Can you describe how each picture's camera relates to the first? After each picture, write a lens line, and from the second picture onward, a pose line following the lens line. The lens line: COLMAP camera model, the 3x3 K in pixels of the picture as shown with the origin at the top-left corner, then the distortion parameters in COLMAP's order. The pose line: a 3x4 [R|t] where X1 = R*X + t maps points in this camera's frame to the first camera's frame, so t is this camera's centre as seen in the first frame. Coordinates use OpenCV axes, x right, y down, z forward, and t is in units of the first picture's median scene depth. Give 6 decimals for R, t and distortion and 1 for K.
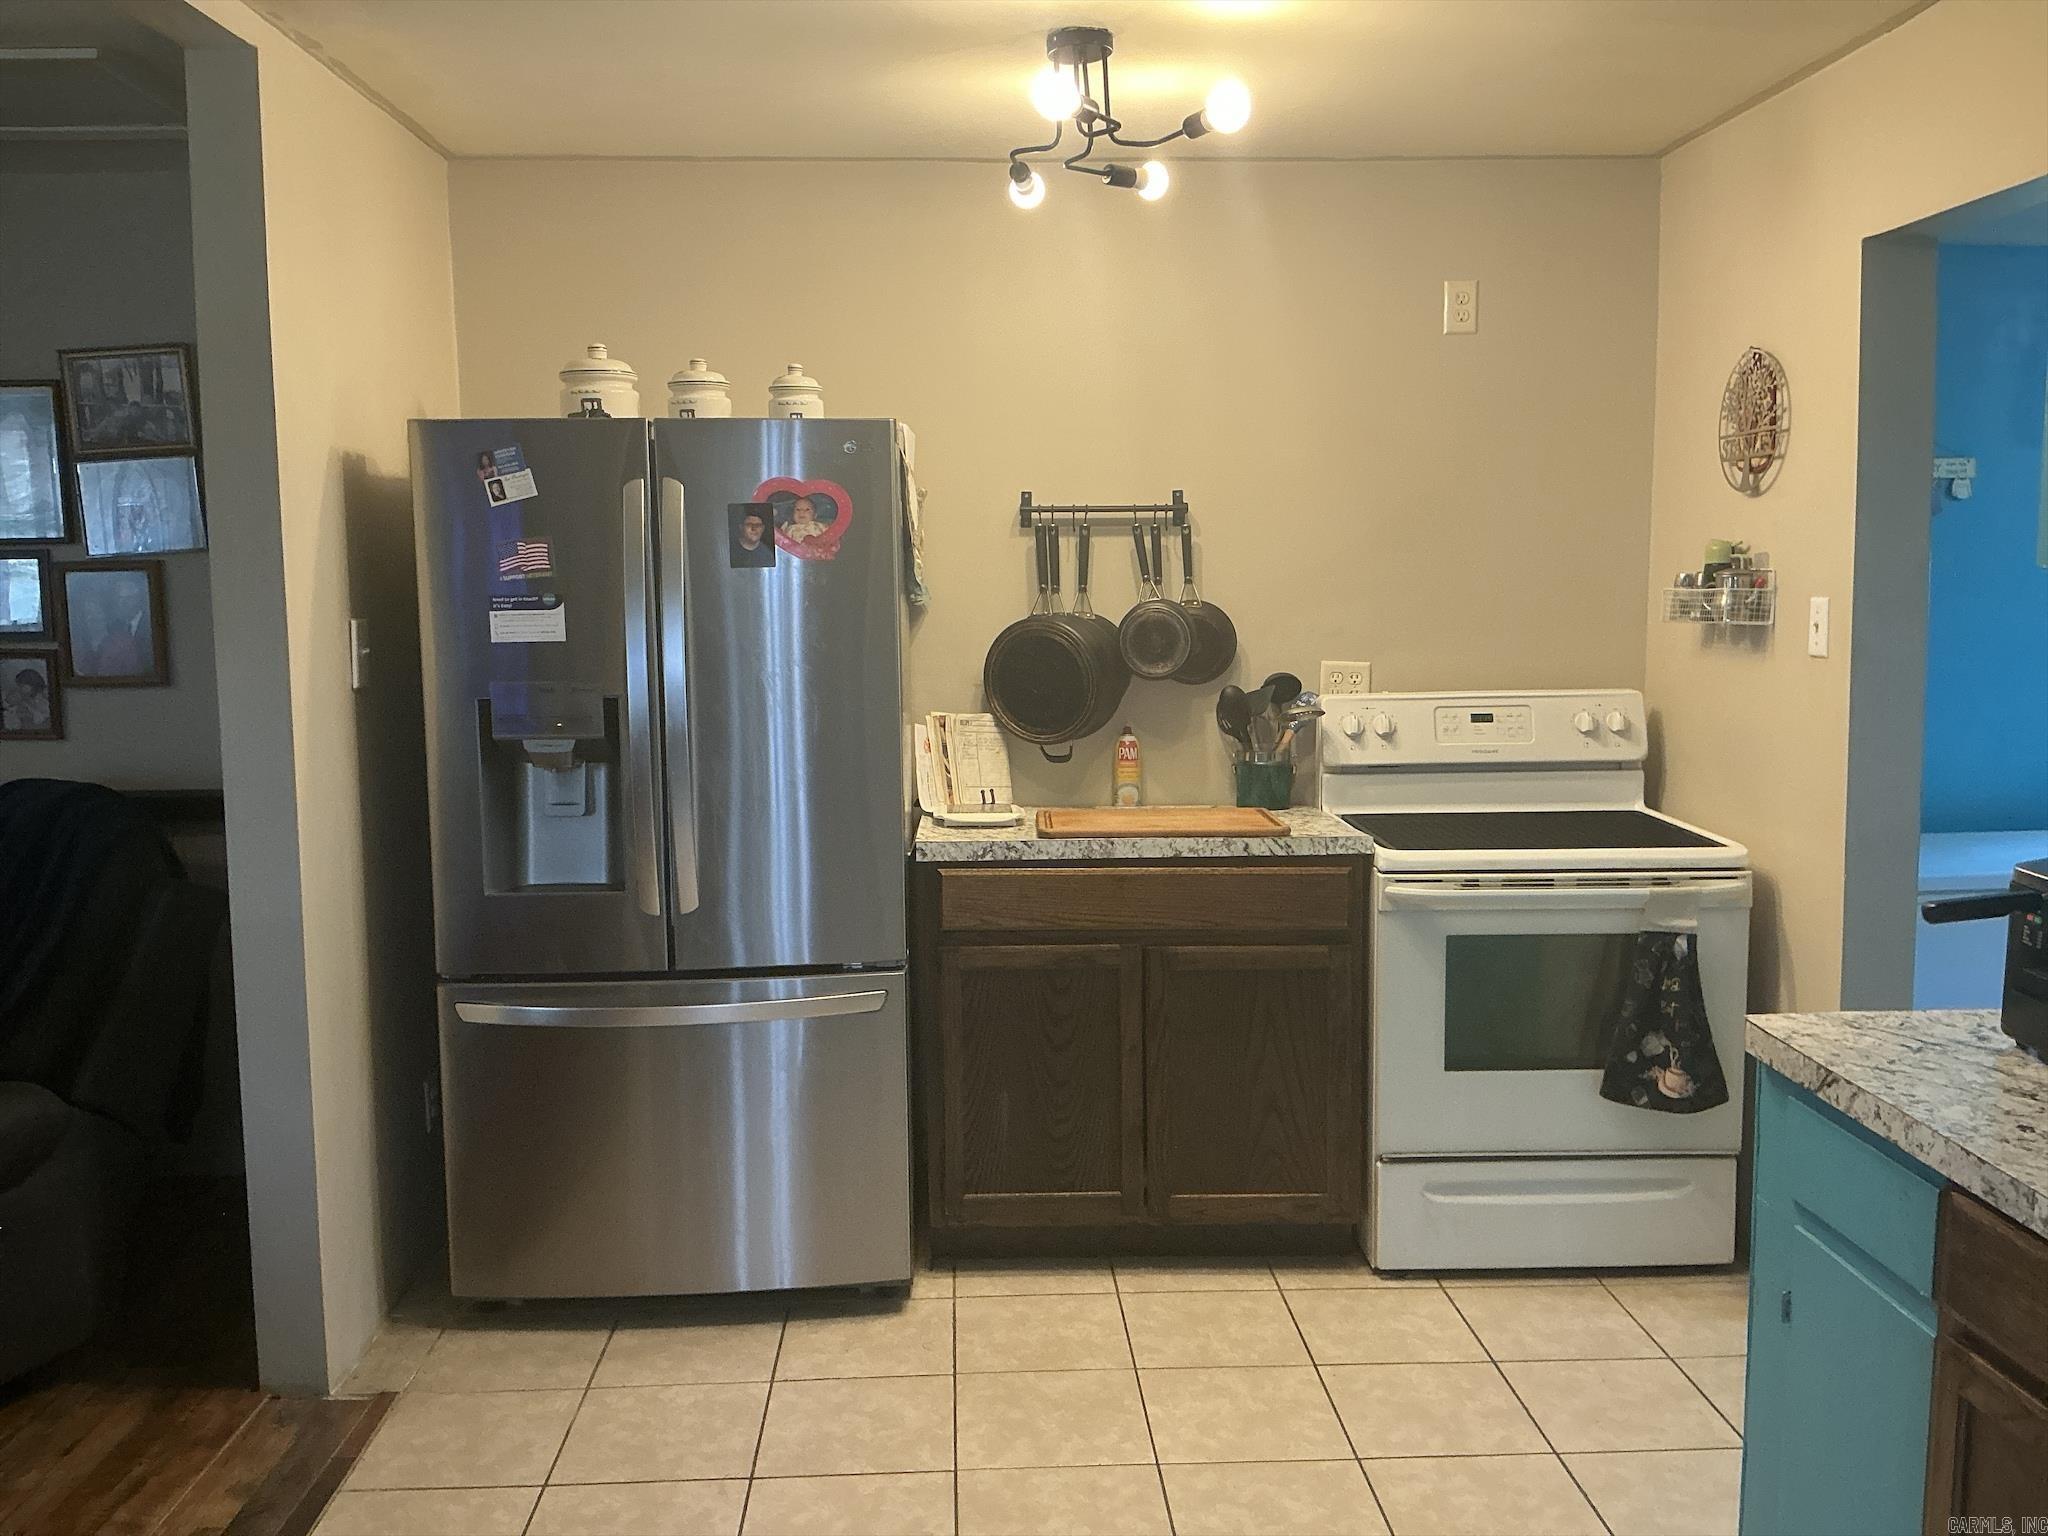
lens RADIAL K [[1700.4, 0, 1021.1], [0, 1700.4, 773.8], [0, 0, 1]] dist [0.121604, -0.268914]
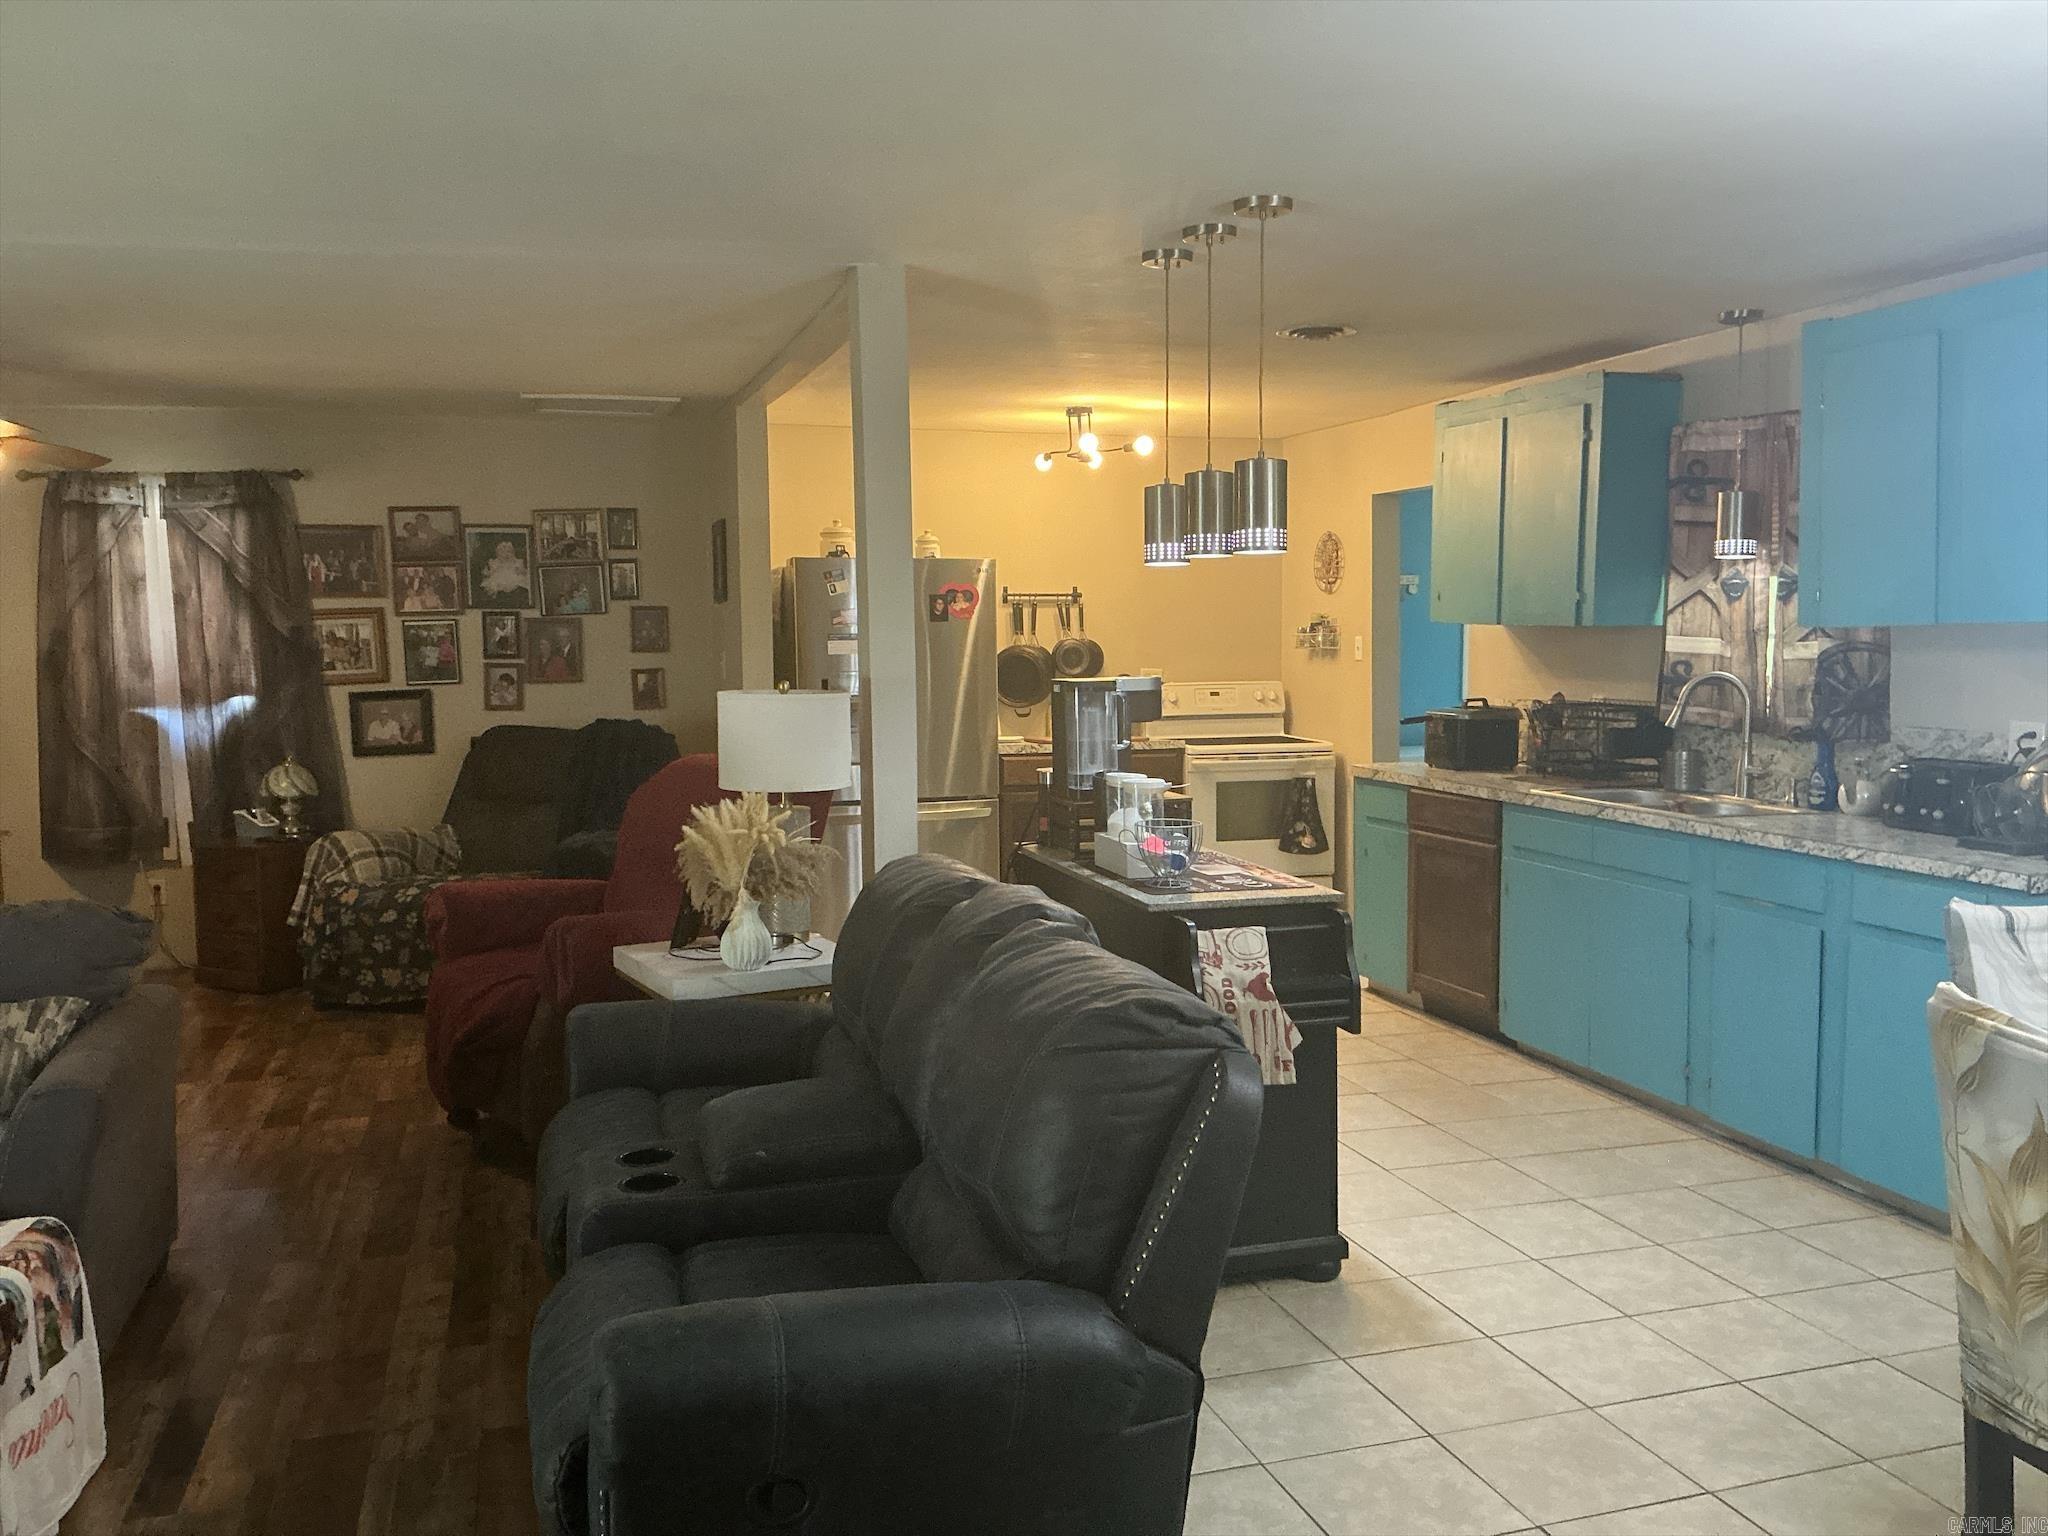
lens RADIAL K [[1700.4, 0, 1021.1], [0, 1700.4, 773.8], [0, 0, 1]] dist [0.121604, -0.268914]
pose [[0.965436, -0.019008, 0.259945, -0.601392], [0.028501, 0.999056, -0.032798, 0.150686], [-0.259076, 0.039073, 0.965066, -1.147974]]
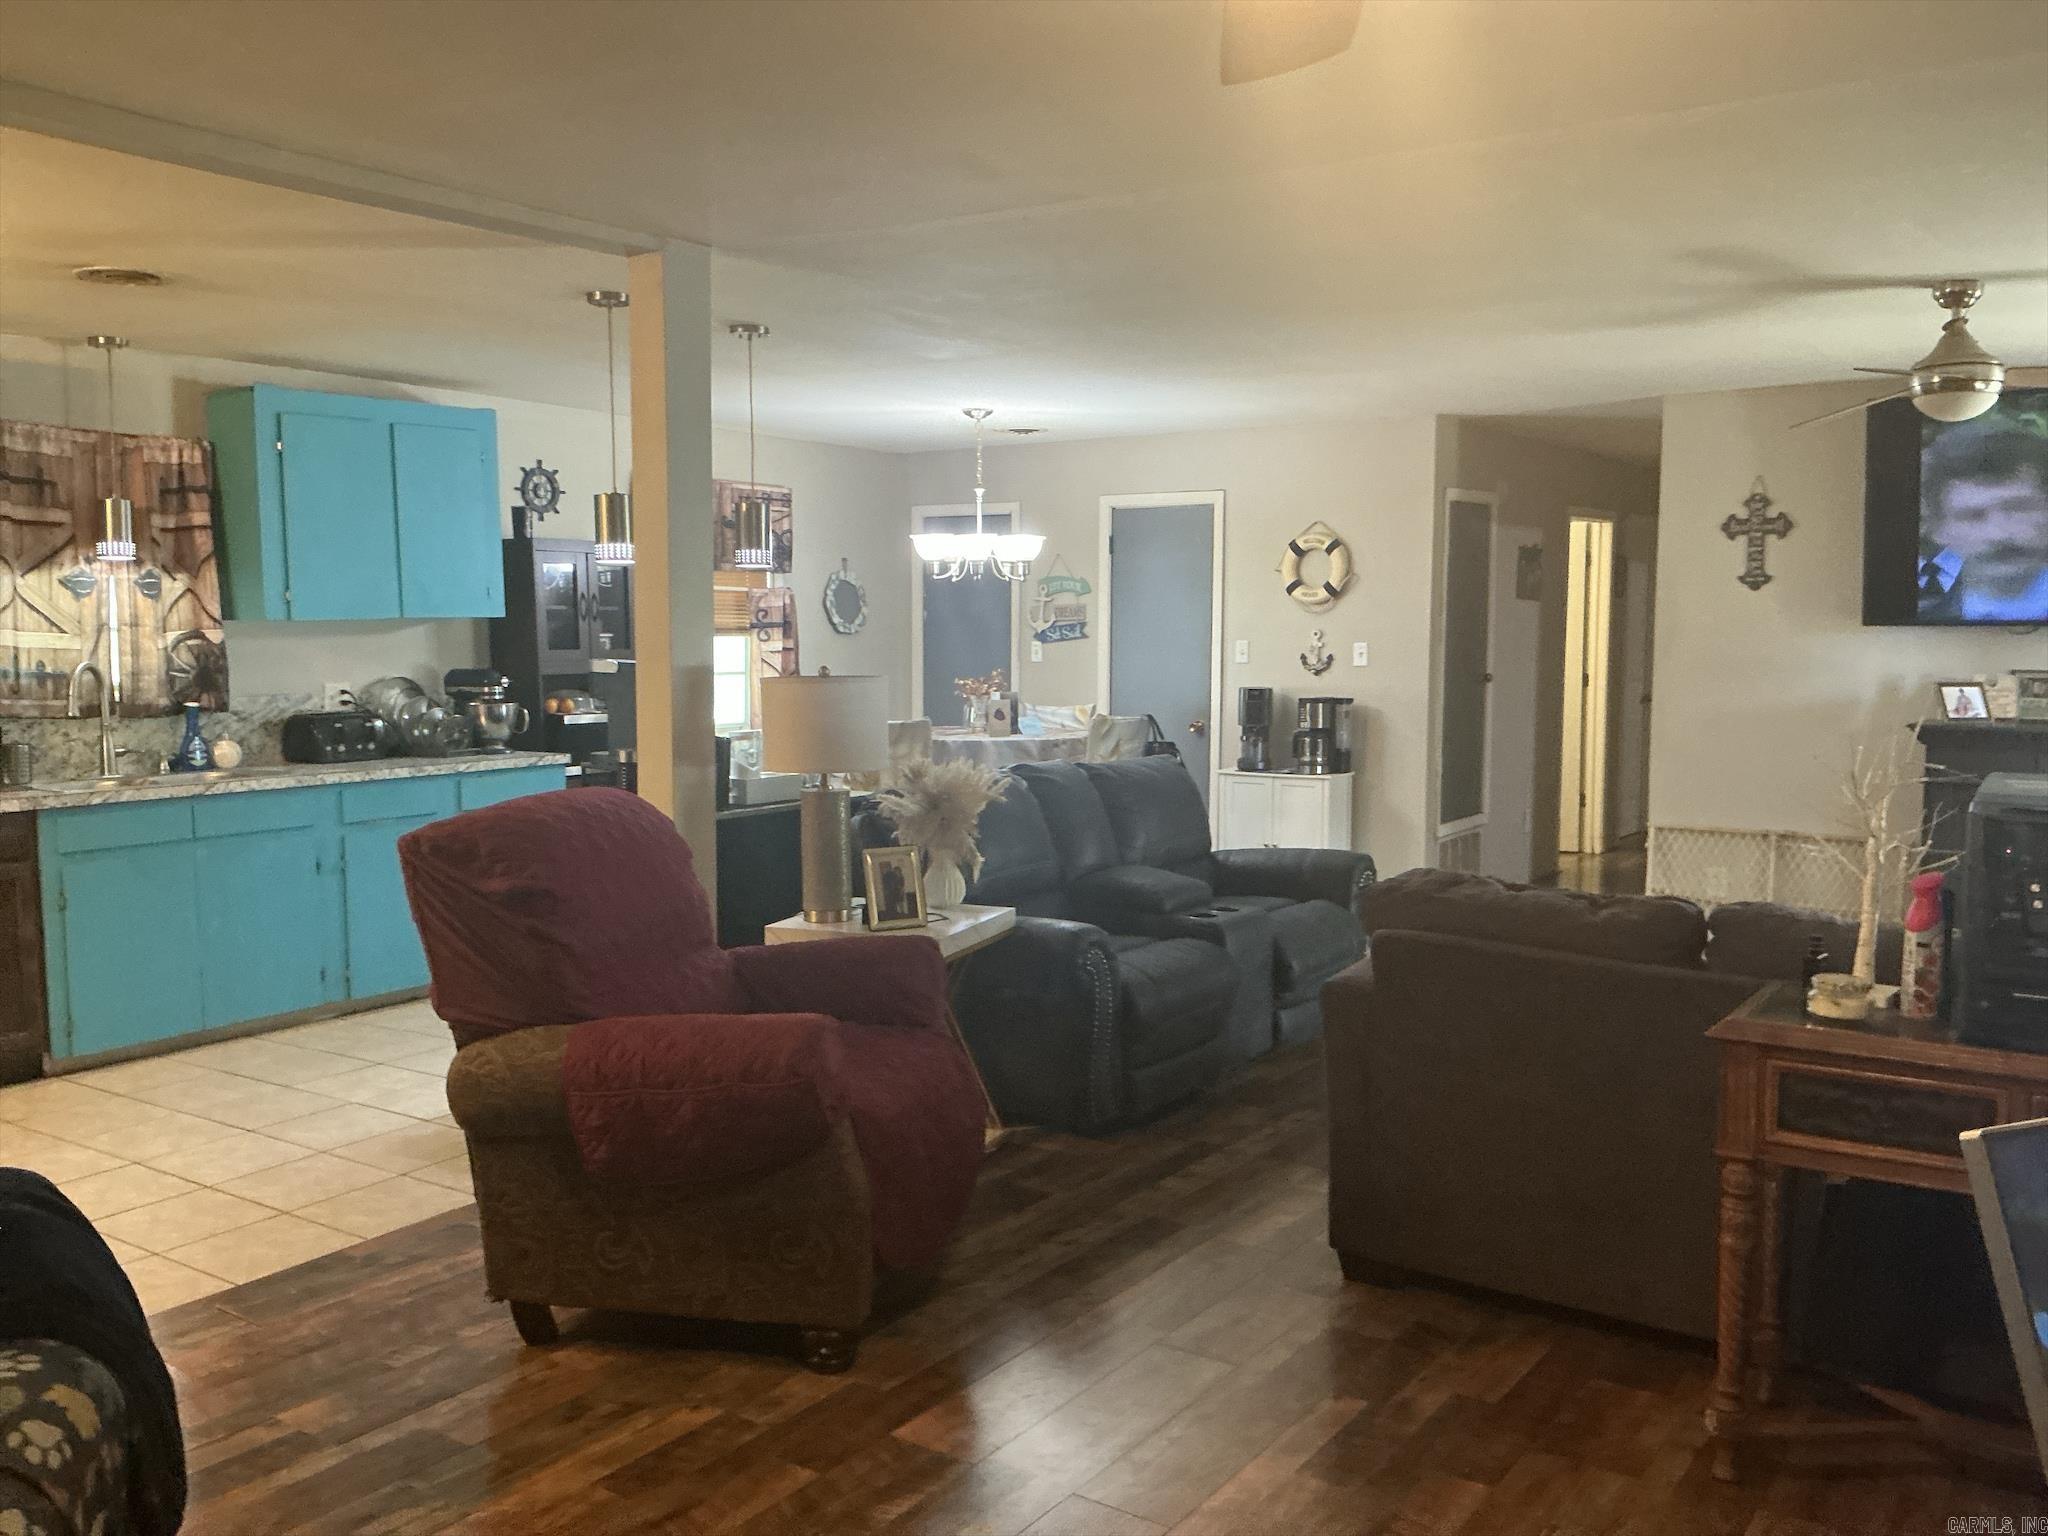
lens RADIAL K [[1700.4, 0, 1021.1], [0, 1700.4, 773.8], [0, 0, 1]] dist [0.121604, -0.268914]
pose [[-0.810342, -0.042437, 0.584419, -1.318765], [0.078572, 0.980497, 0.180144, -0.101994], [-0.580666, 0.191897, -0.791204, 1.033168]]
